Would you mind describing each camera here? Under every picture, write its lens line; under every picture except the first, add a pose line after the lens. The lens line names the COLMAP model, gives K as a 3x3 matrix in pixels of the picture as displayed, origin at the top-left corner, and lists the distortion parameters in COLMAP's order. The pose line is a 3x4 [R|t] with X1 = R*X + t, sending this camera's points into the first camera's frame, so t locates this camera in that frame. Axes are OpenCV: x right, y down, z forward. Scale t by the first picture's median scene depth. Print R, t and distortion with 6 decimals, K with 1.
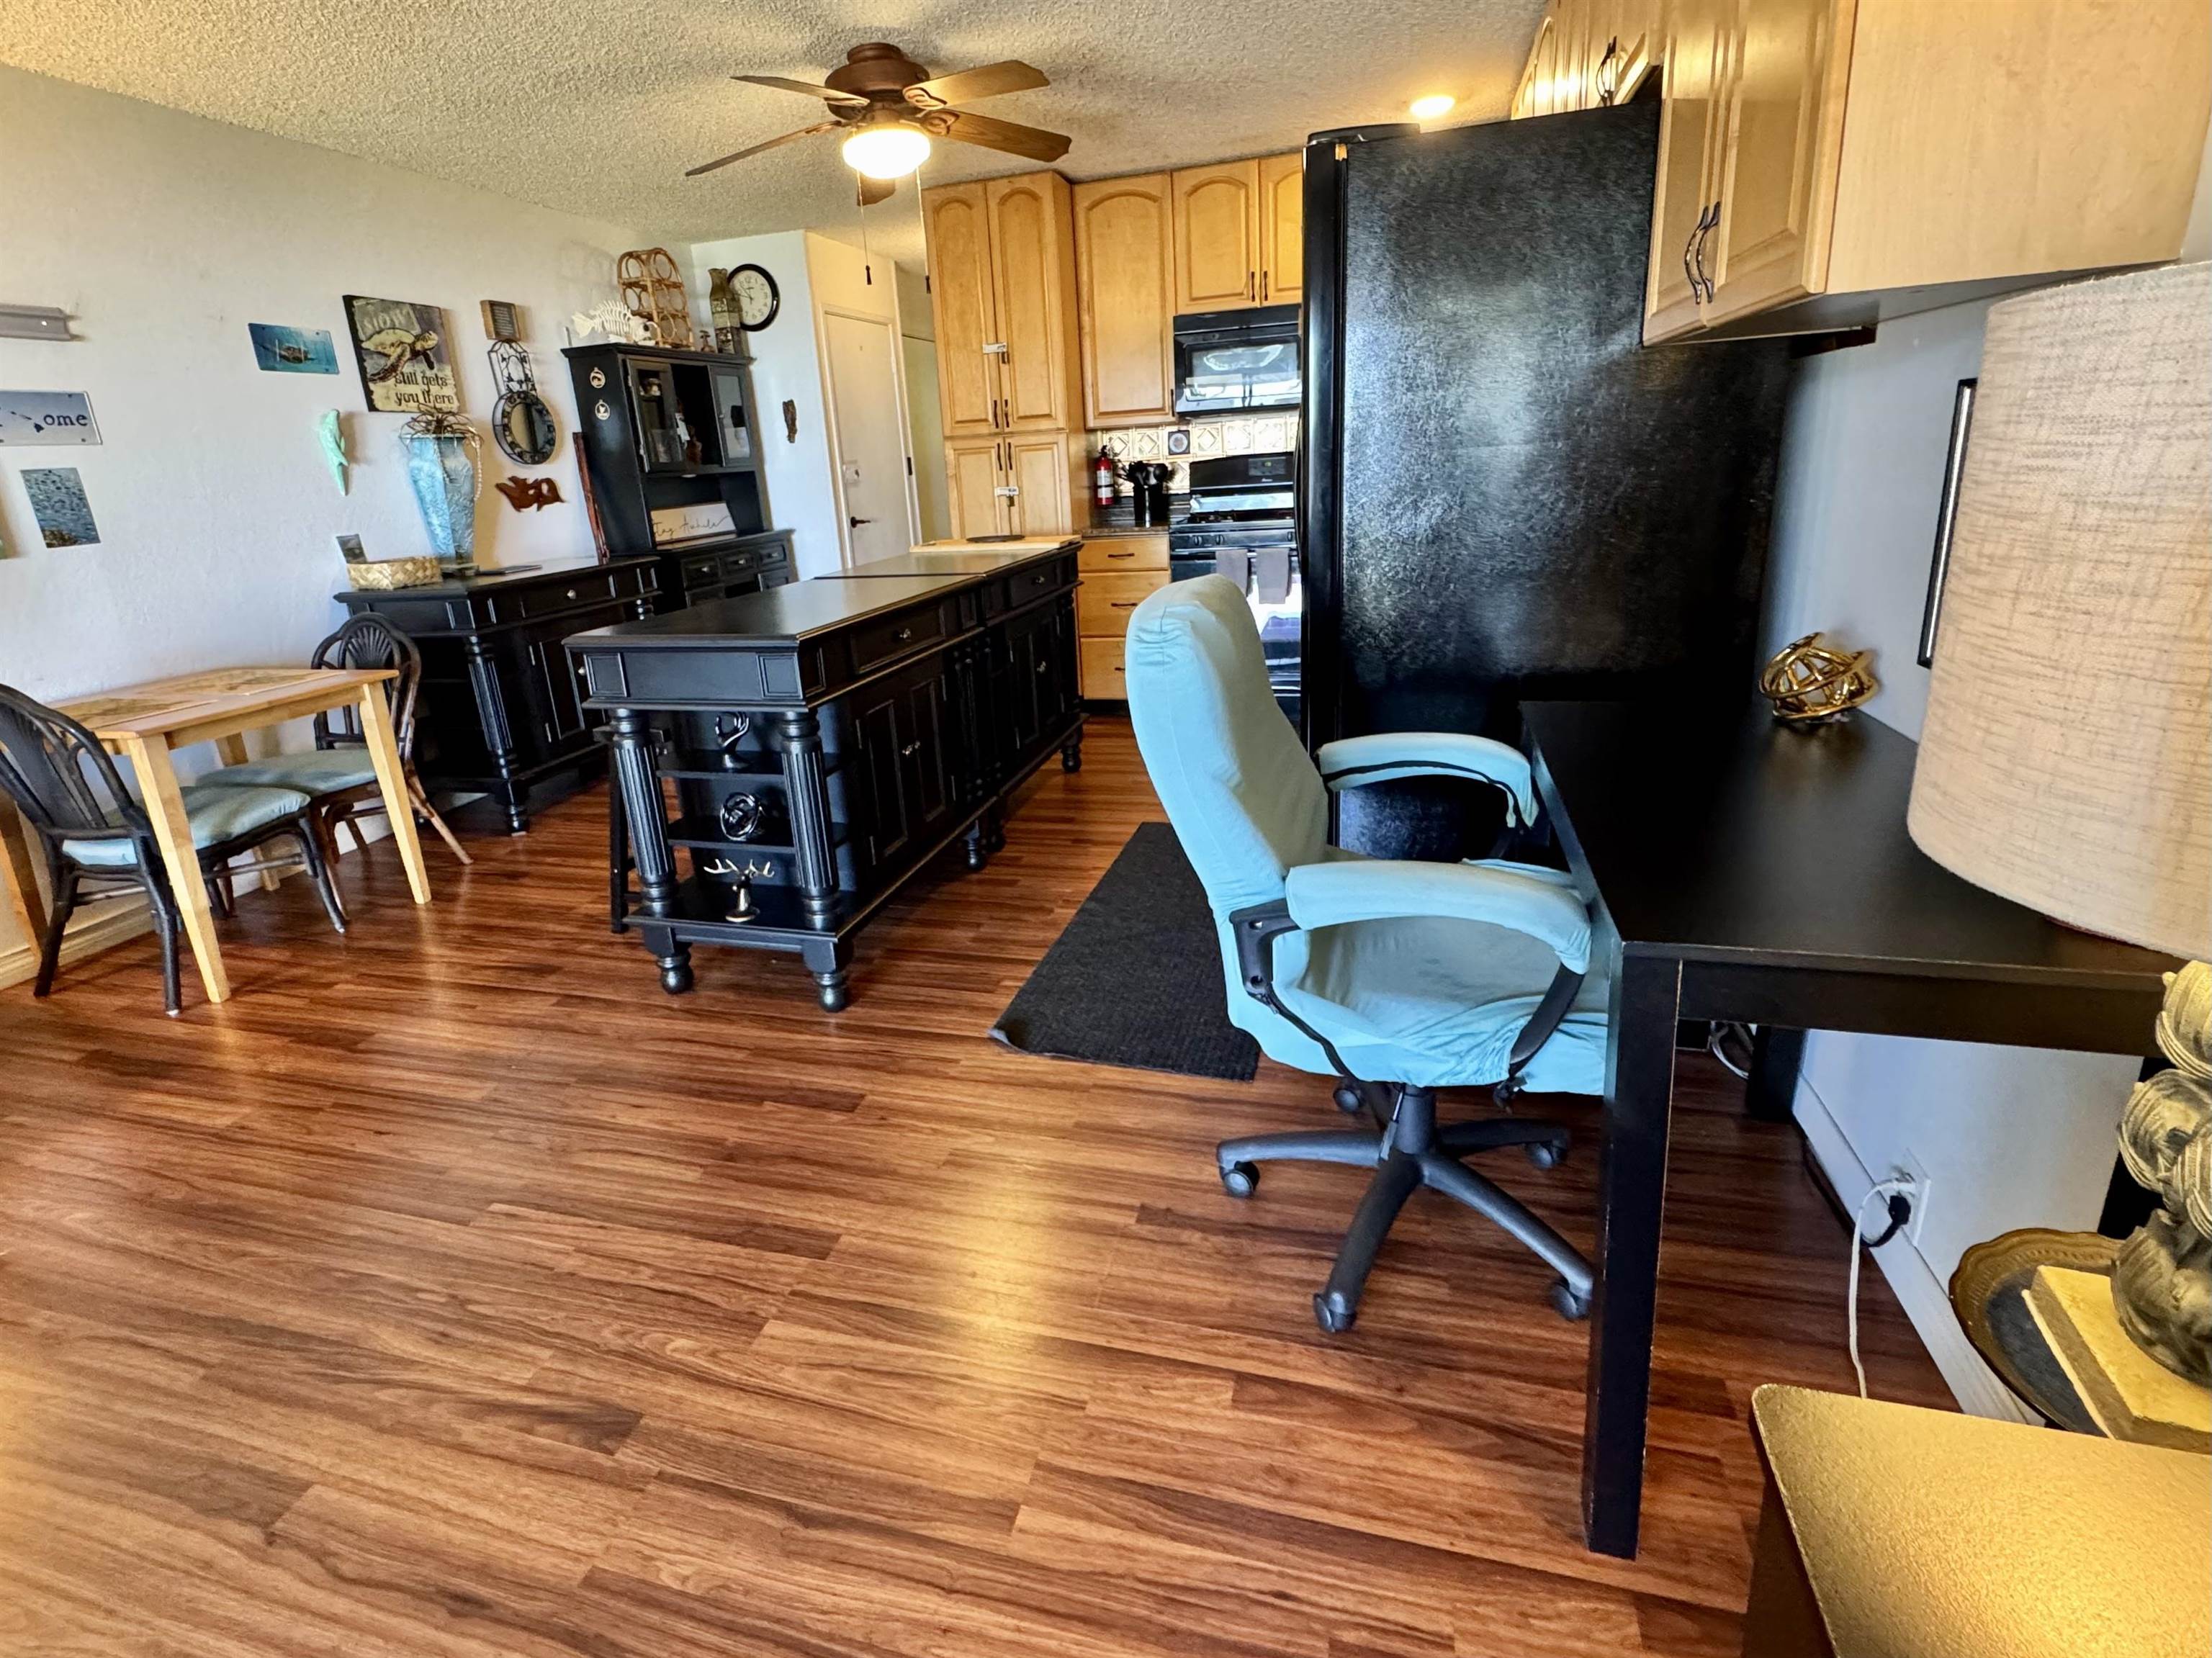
lens RADIAL K [[1057.9, 0, 1061.8], [0, 1057.9, 762.6], [0, 0, 1]] dist [-0.002969, 0.000619]
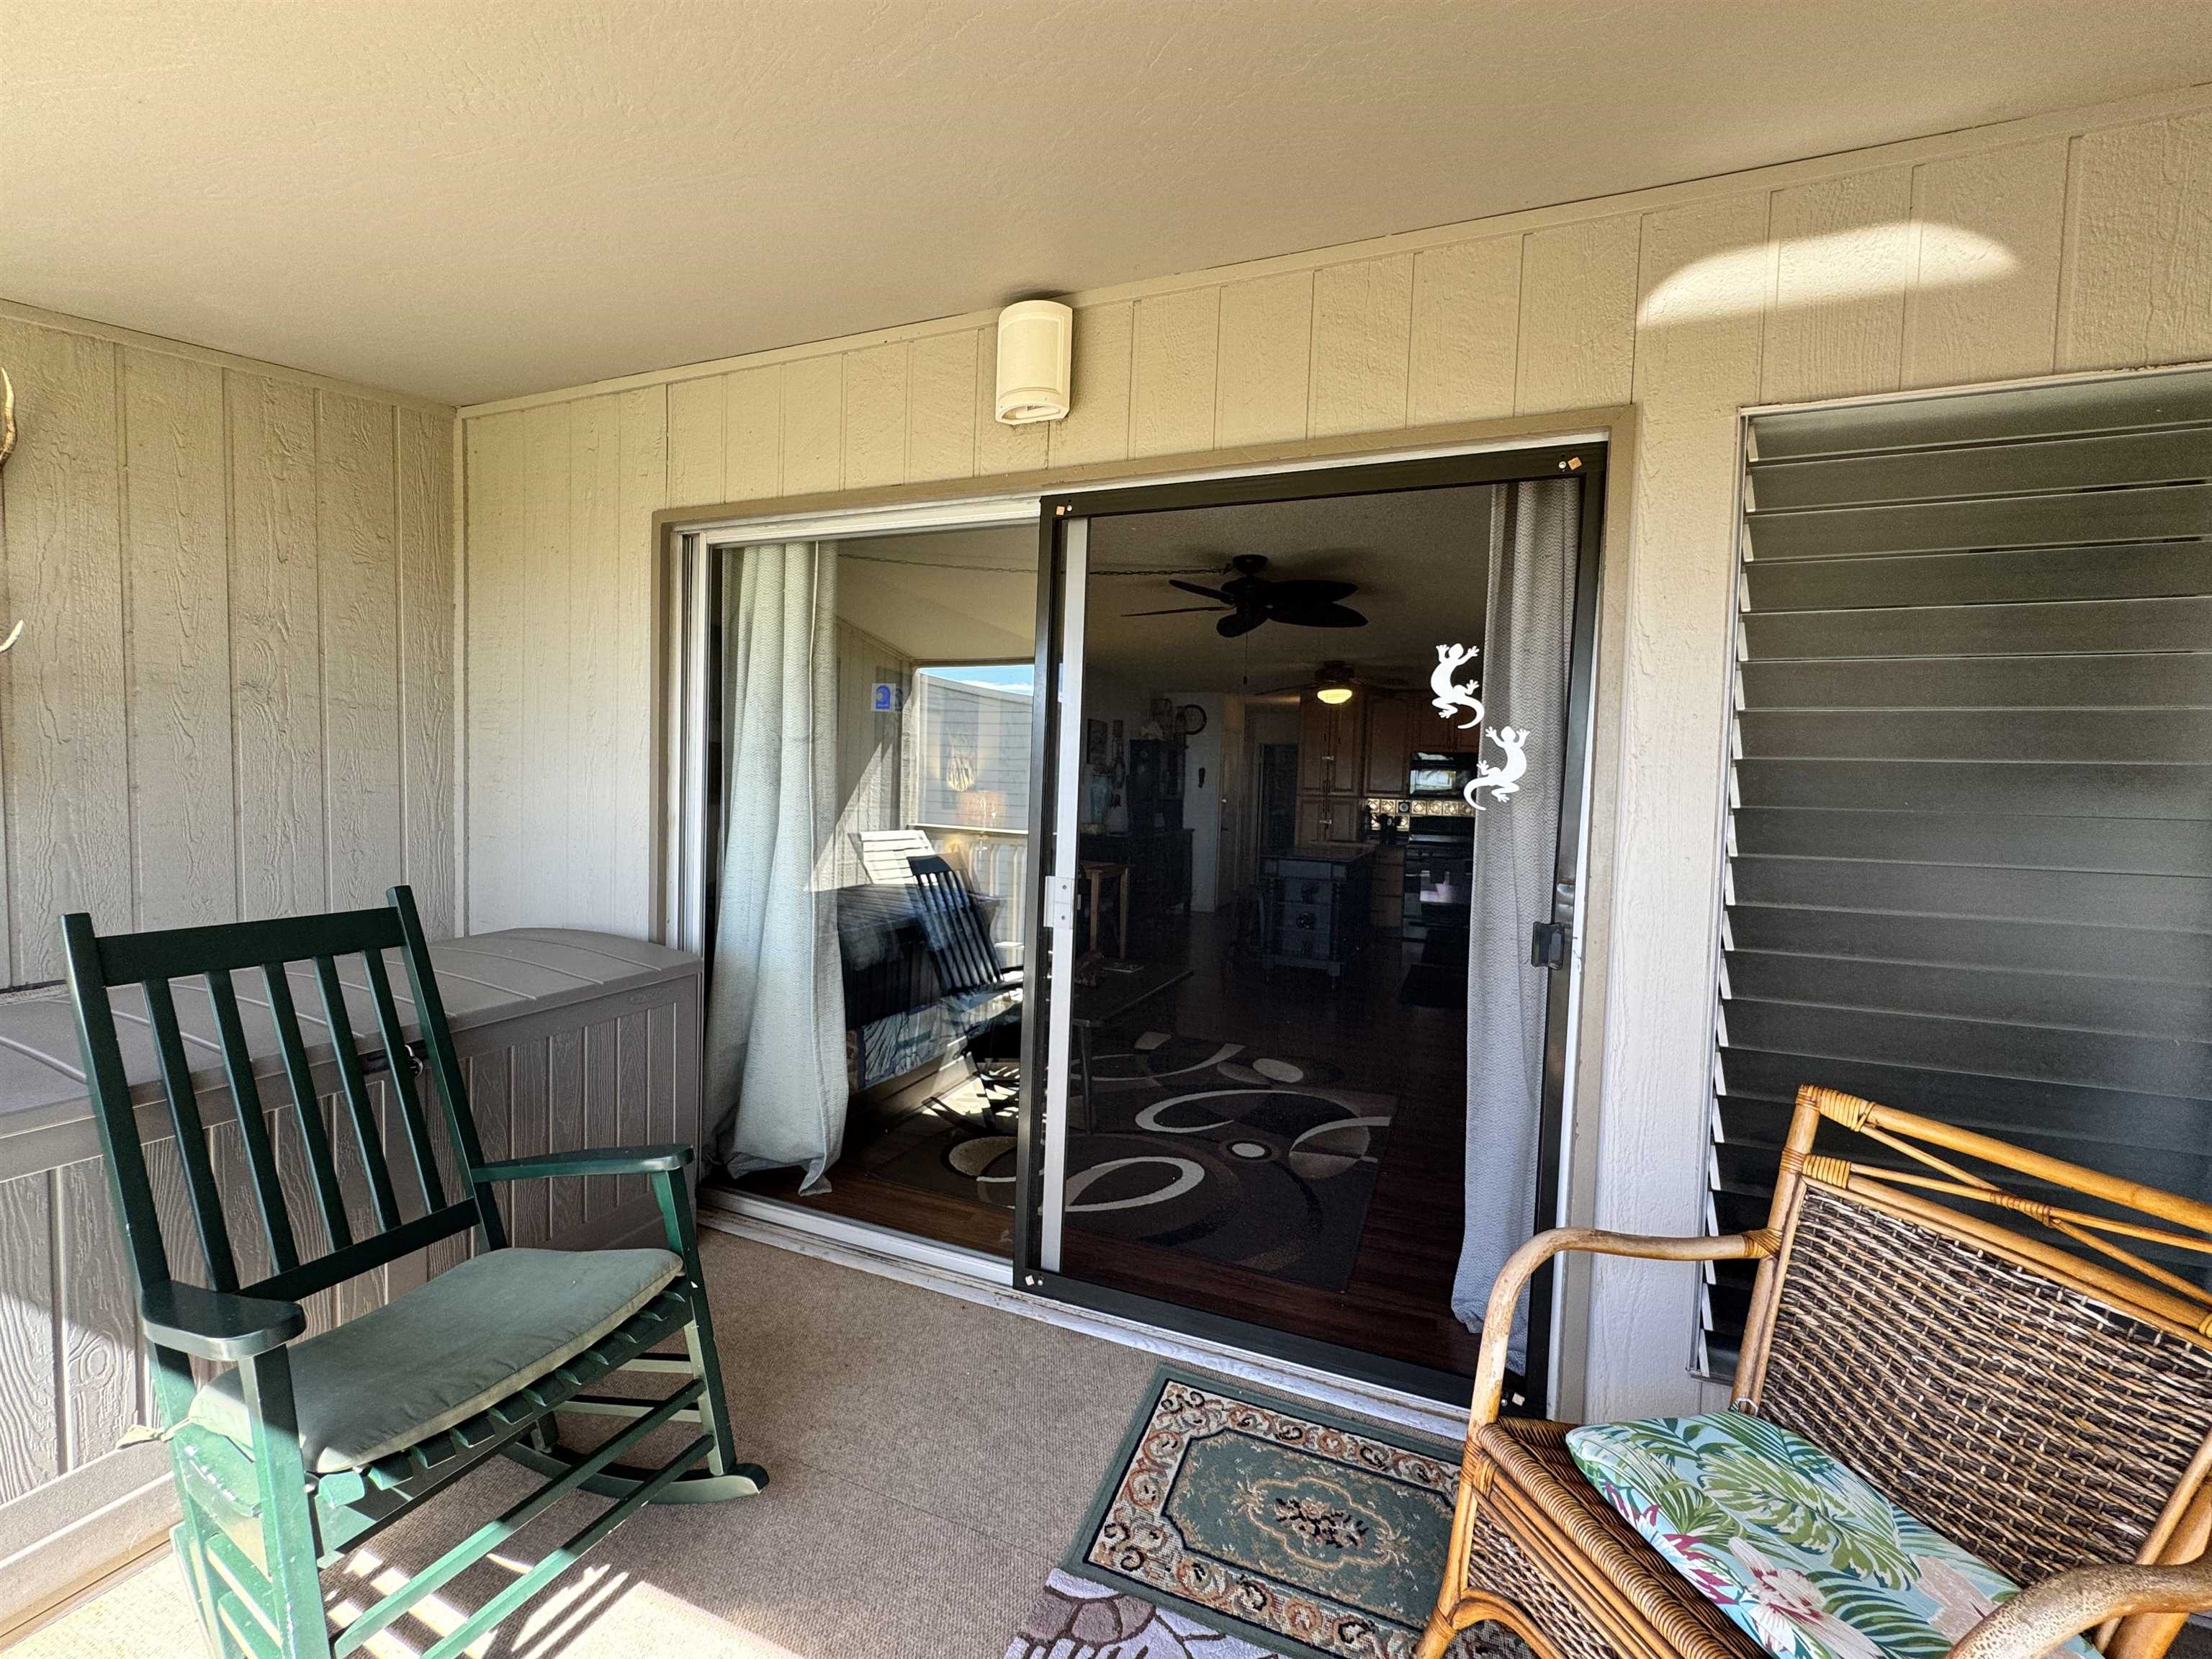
lens RADIAL K [[881.1, 0, 1107.2], [0, 881.1, 839.8], [0, 0, 1]] dist [-0.002234, 0.000500]
pose [[0.991943, 0.102224, -0.074830, -0.419982], [-0.116641, 0.967453, -0.224567, 0.270405], [0.049438, 0.231486, 0.971581, -0.870082]]
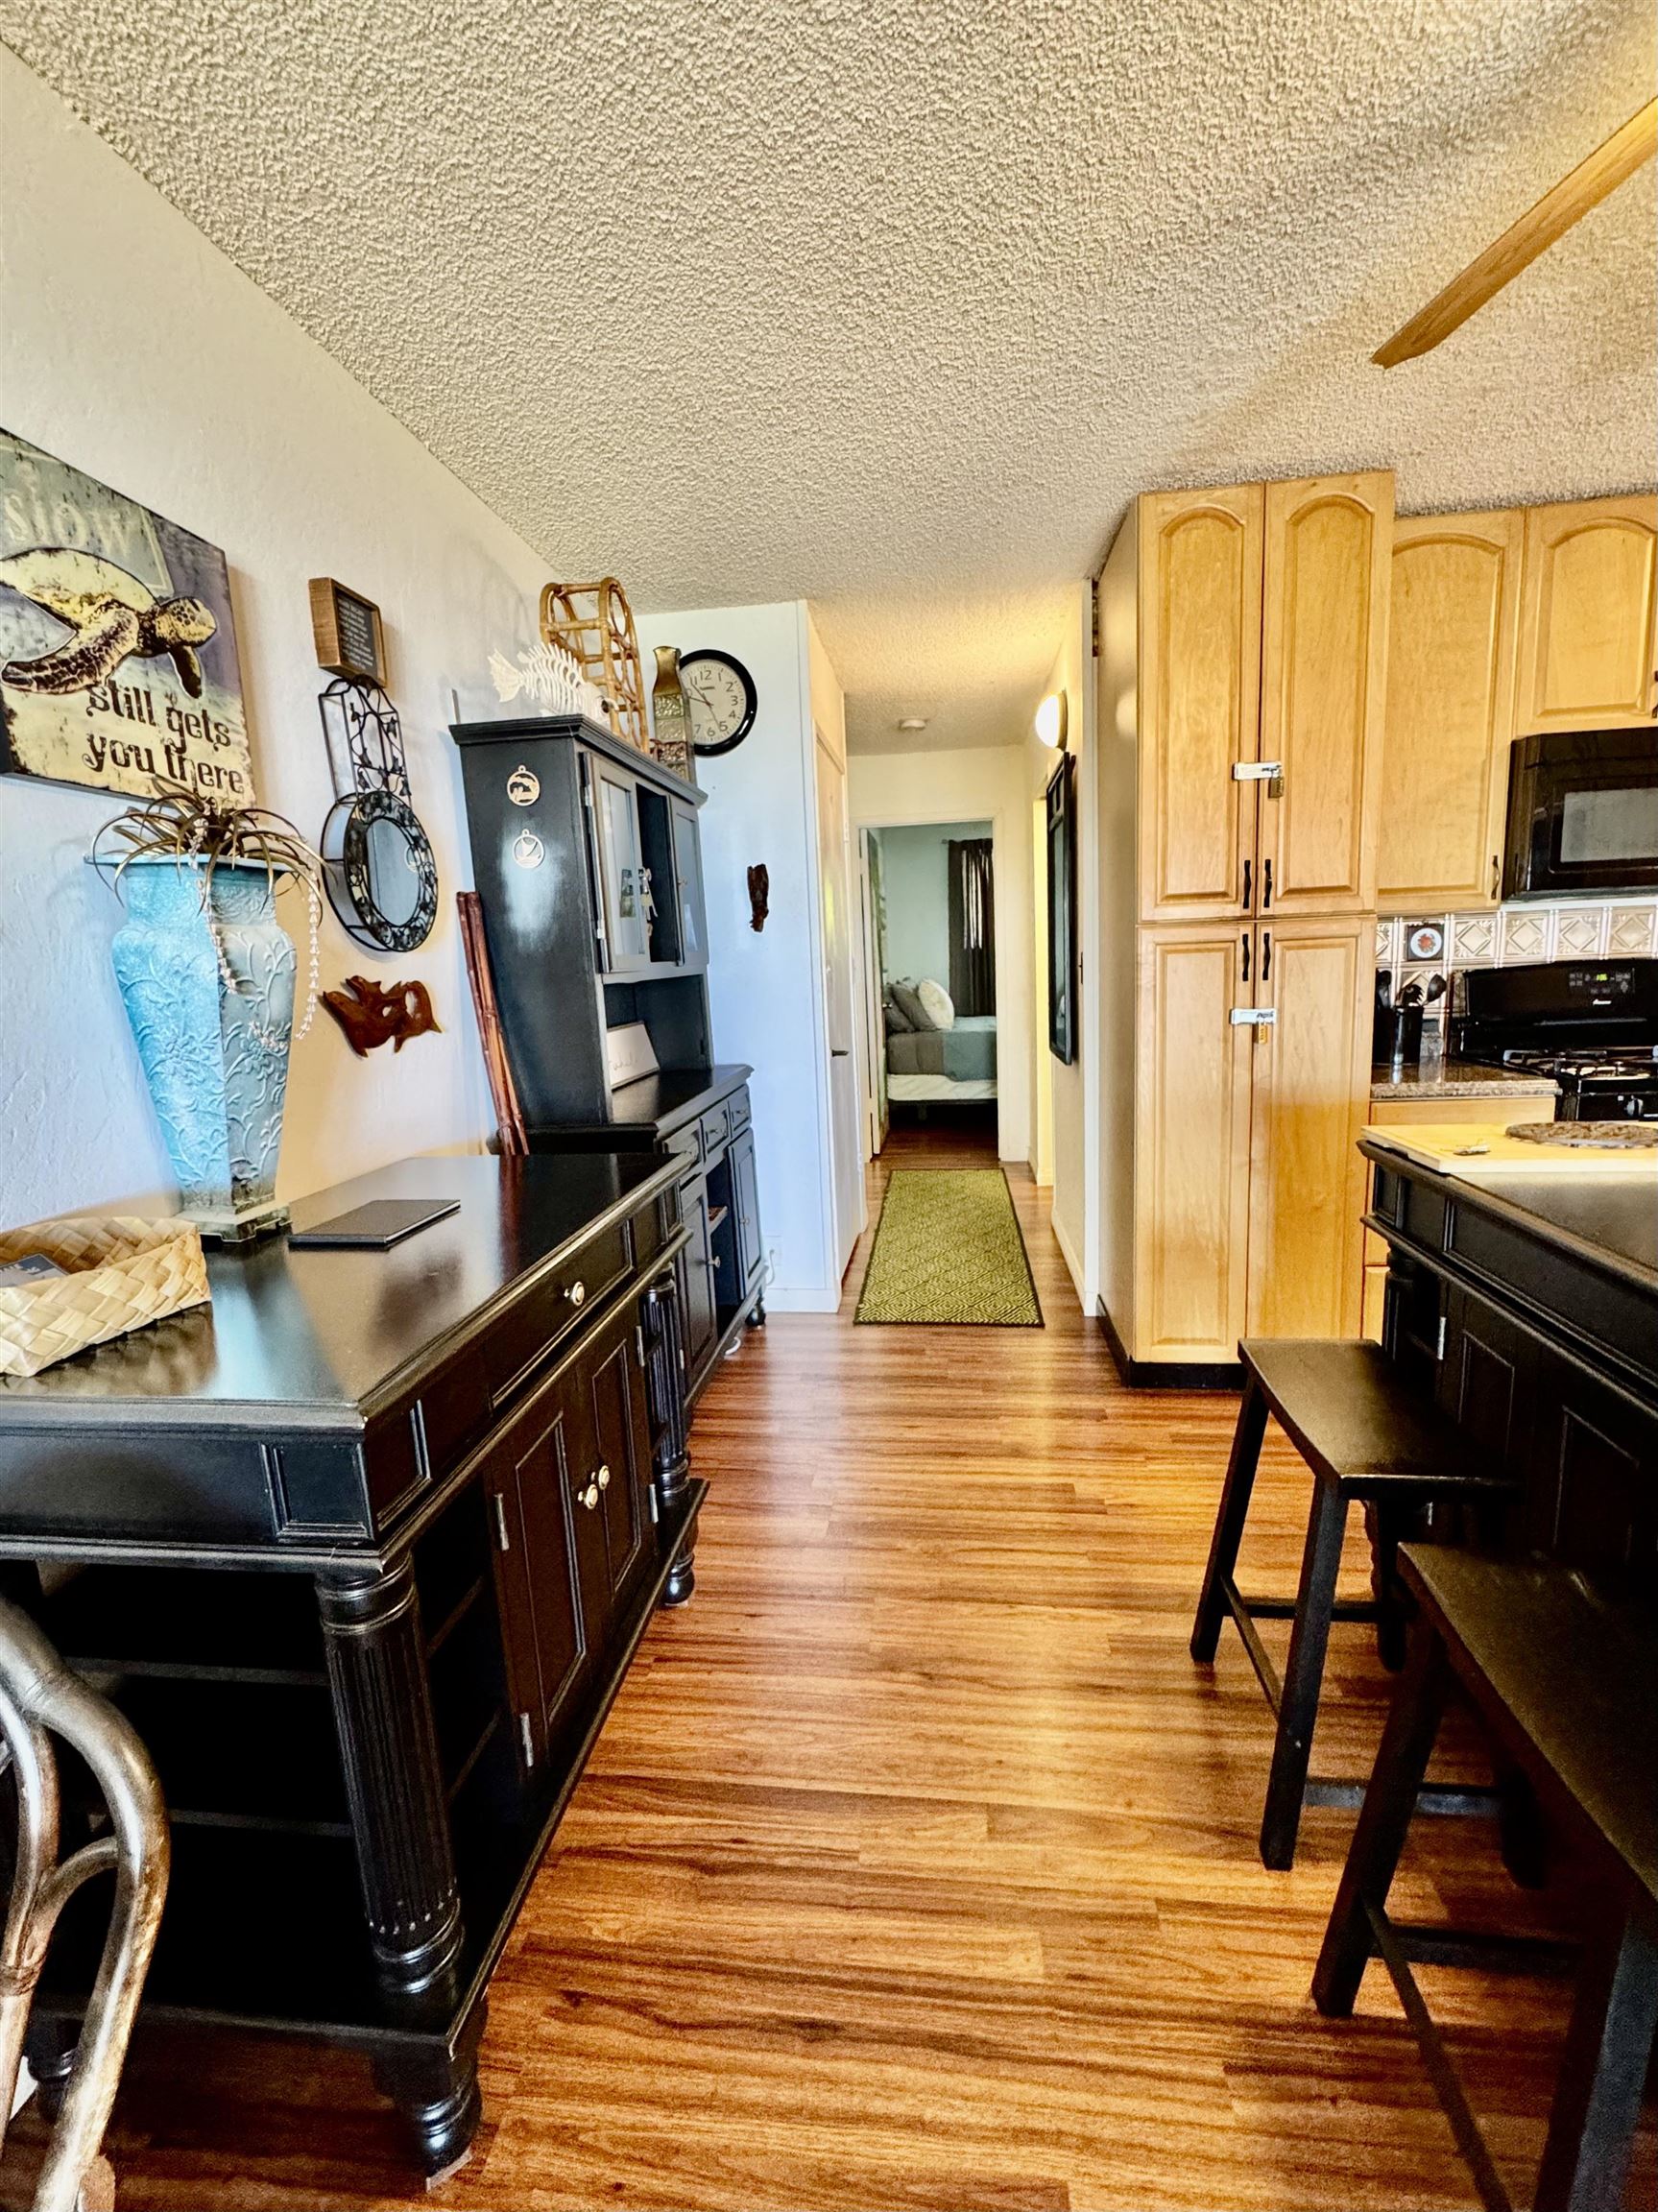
lens RADIAL K [[933.5, 0, 831.5], [0, 933.5, 1105.0], [0, 0, 1]] dist [0.000106, 0.000094]
pose [[0.986308, -0.005982, 0.164807, -0.431985], [0.028011, 0.990898, -0.131667, -0.179973], [-0.162520, 0.134481, 0.977498, 0.663943]]
